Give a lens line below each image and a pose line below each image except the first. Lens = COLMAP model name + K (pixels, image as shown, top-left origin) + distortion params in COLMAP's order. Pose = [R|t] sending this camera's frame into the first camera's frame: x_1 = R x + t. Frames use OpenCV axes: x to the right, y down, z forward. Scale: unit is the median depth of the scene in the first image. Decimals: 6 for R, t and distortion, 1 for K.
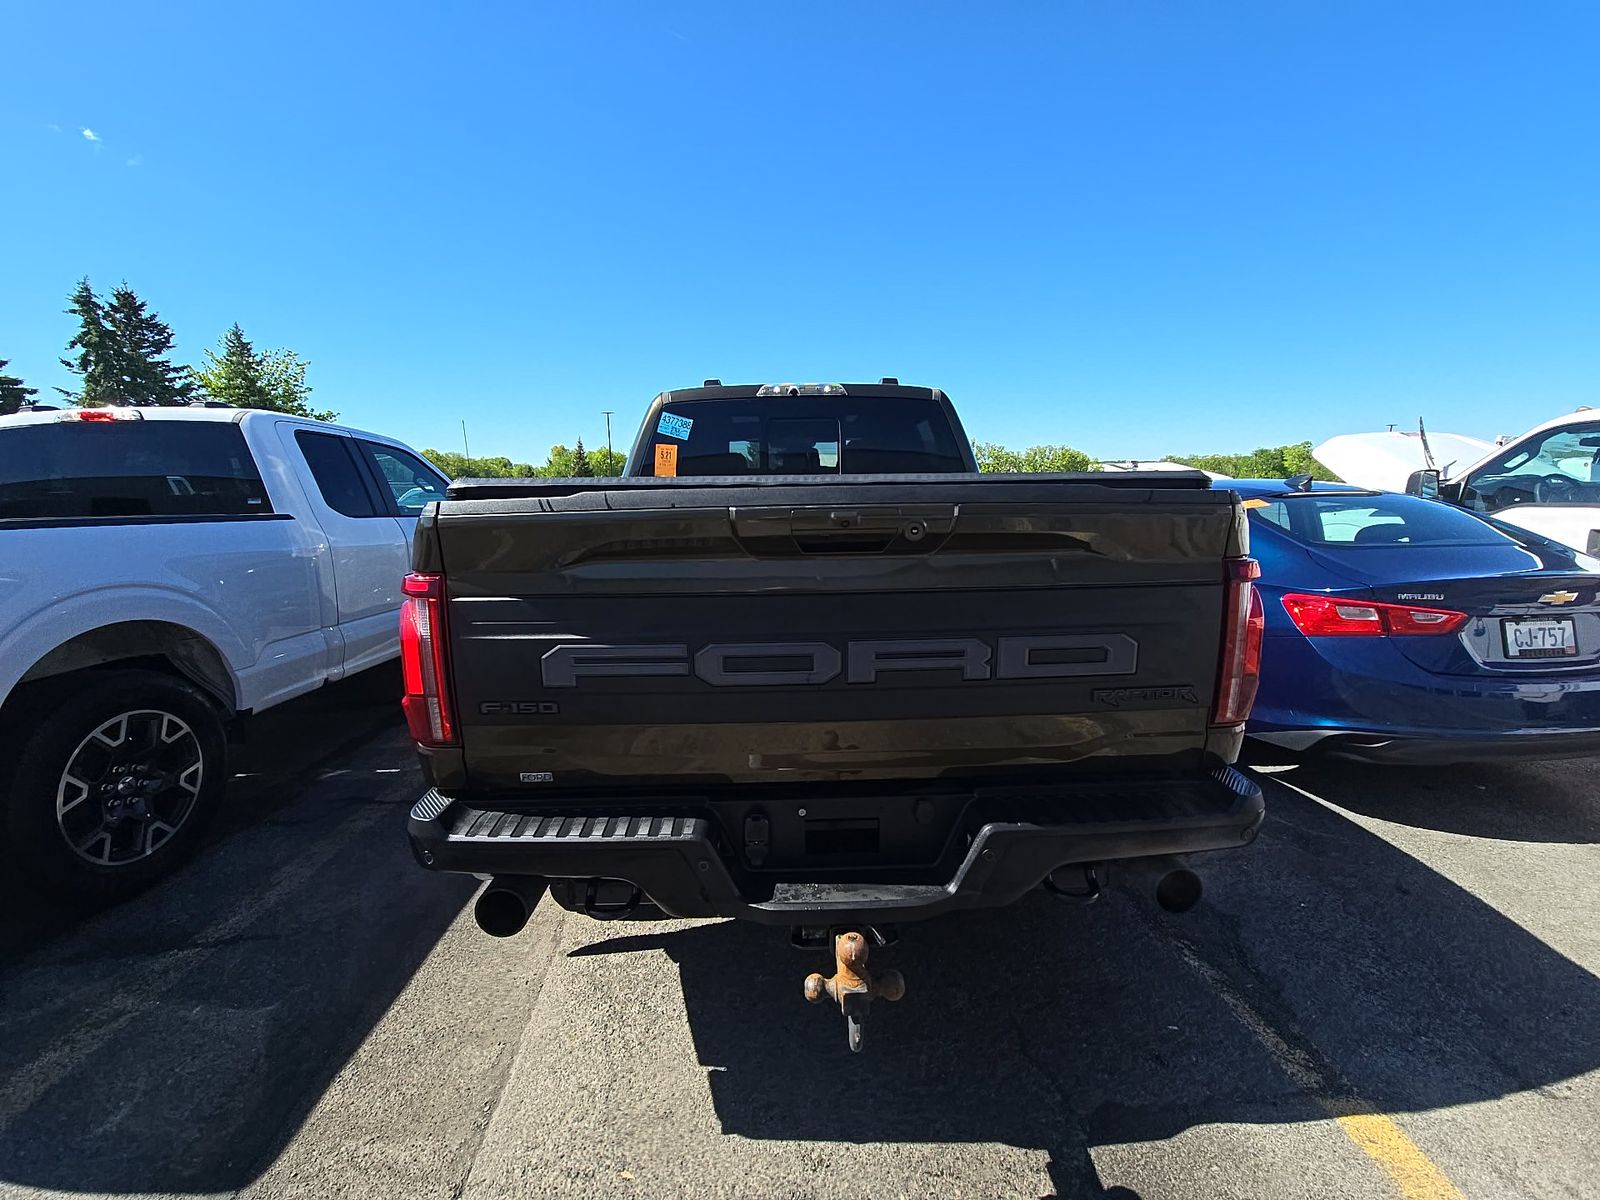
lens RADIAL K [[654.2, 0, 793.7], [0, 654.2, 558.1], [0, 0, 1]] dist [0.019578, -0.011085]
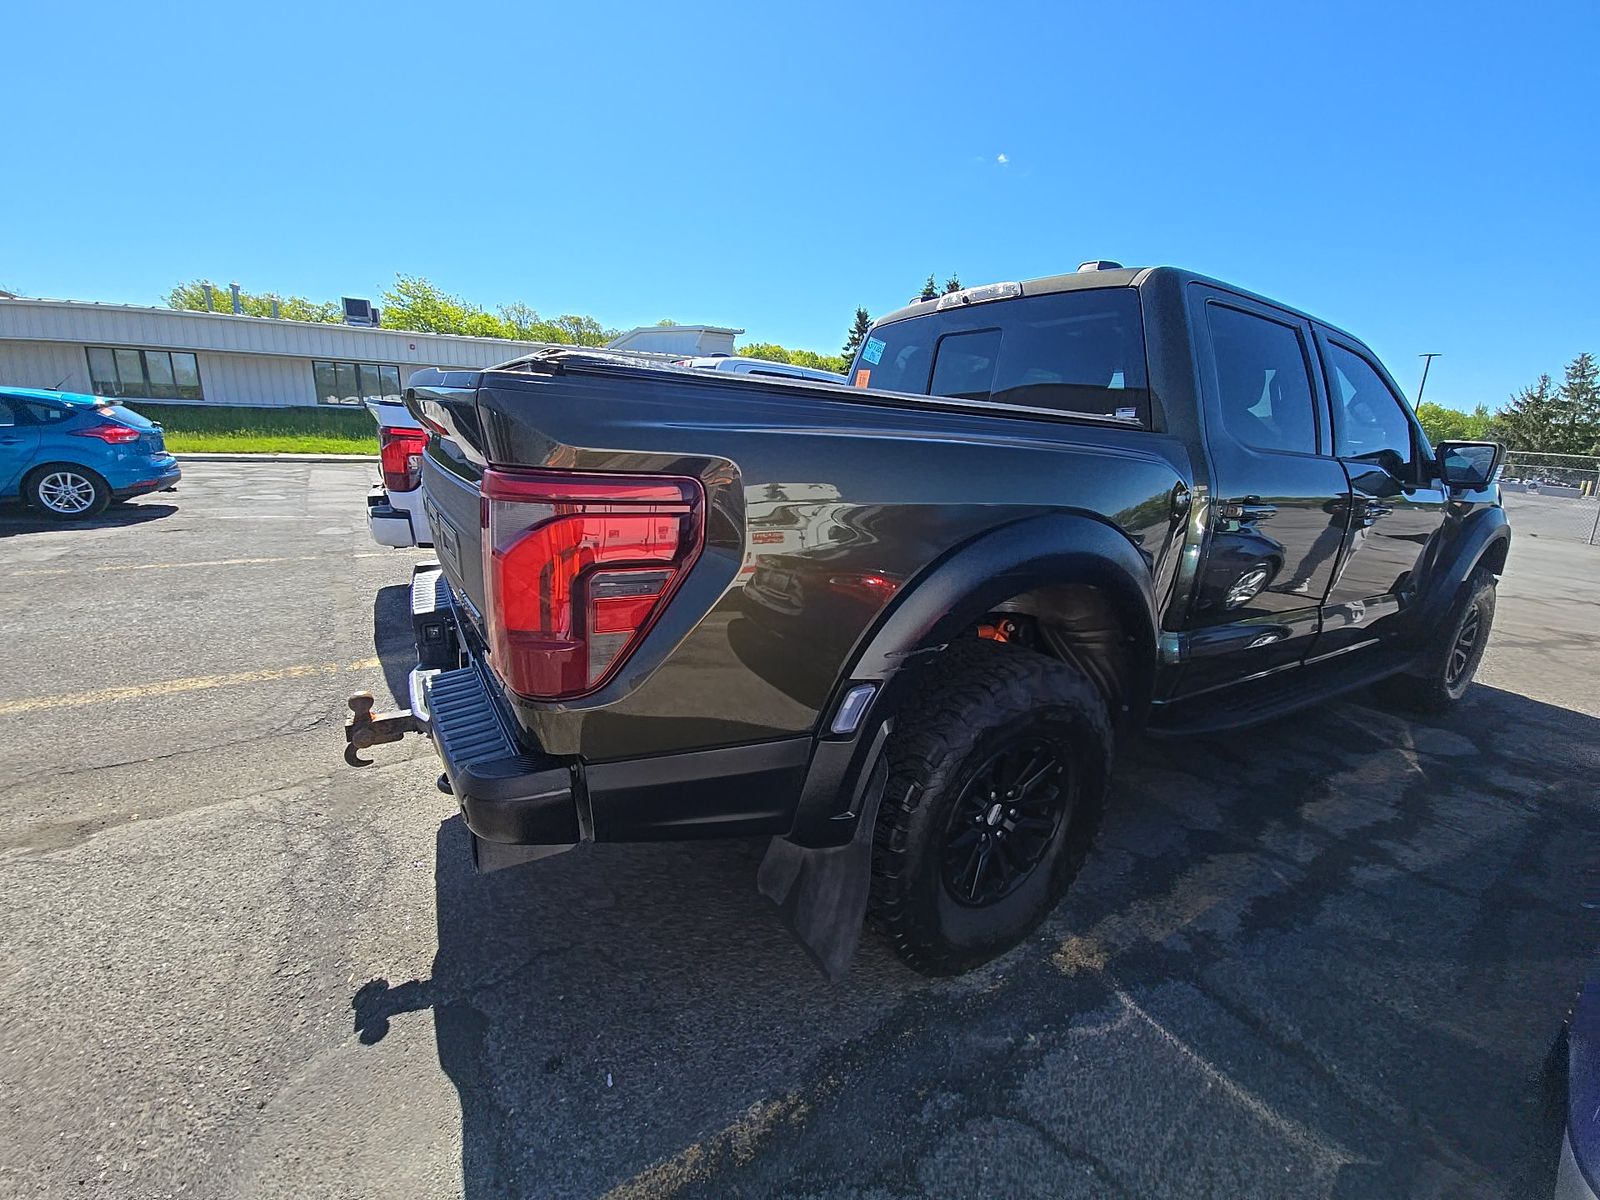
lens RADIAL K [[645.6, 0, 798.2], [0, 645.6, 573.0], [0, 0, 1]] dist [0.022247, -0.016386]
pose [[0.501027, 0.227949, -0.834872, 0.839813], [-0.152244, 0.972860, 0.174258, -0.037830], [0.851935, 0.039796, 0.522133, 0.529889]]
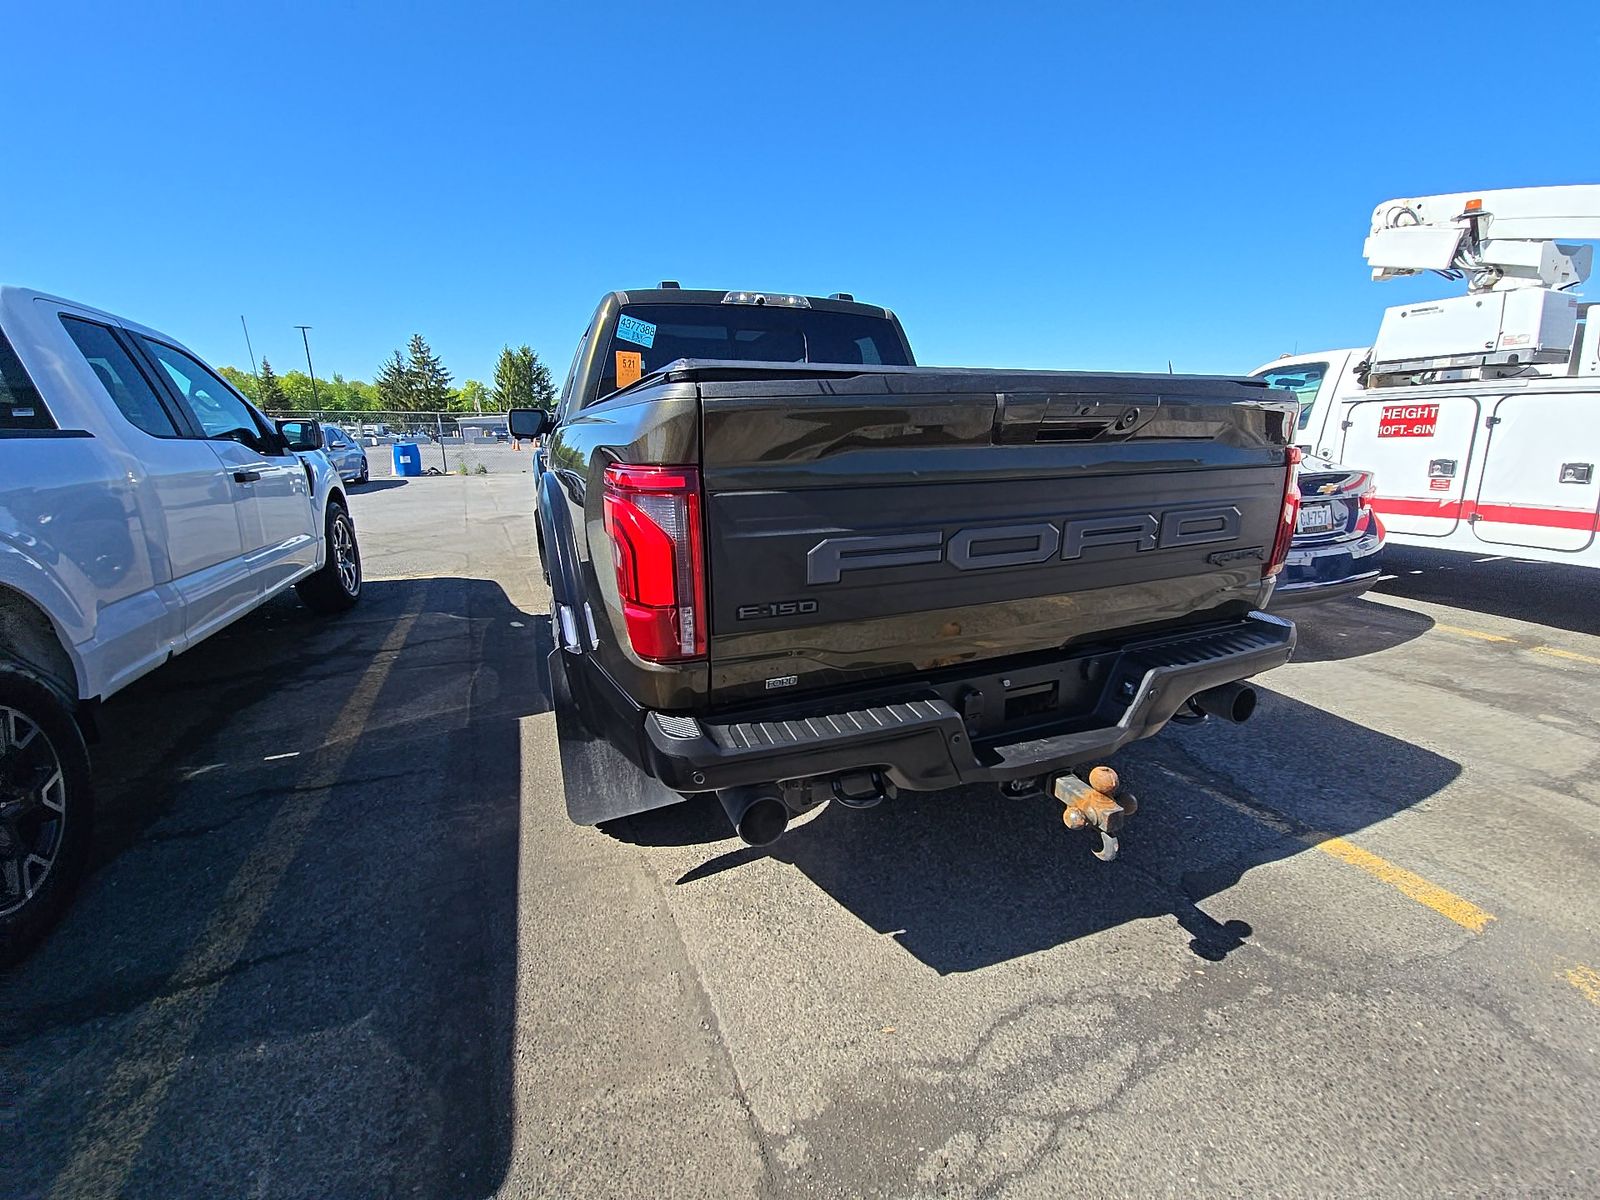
lens RADIAL K [[660.1, 0, 800.4], [0, 660.1, 565.1], [0, 0, 1]] dist [0.023288, -0.016028]
pose [[0.935556, -0.067484, 0.346671, -0.395713], [0.032538, 0.993870, 0.105658, 0.036114], [-0.351676, -0.087569, 0.932017, 0.060747]]
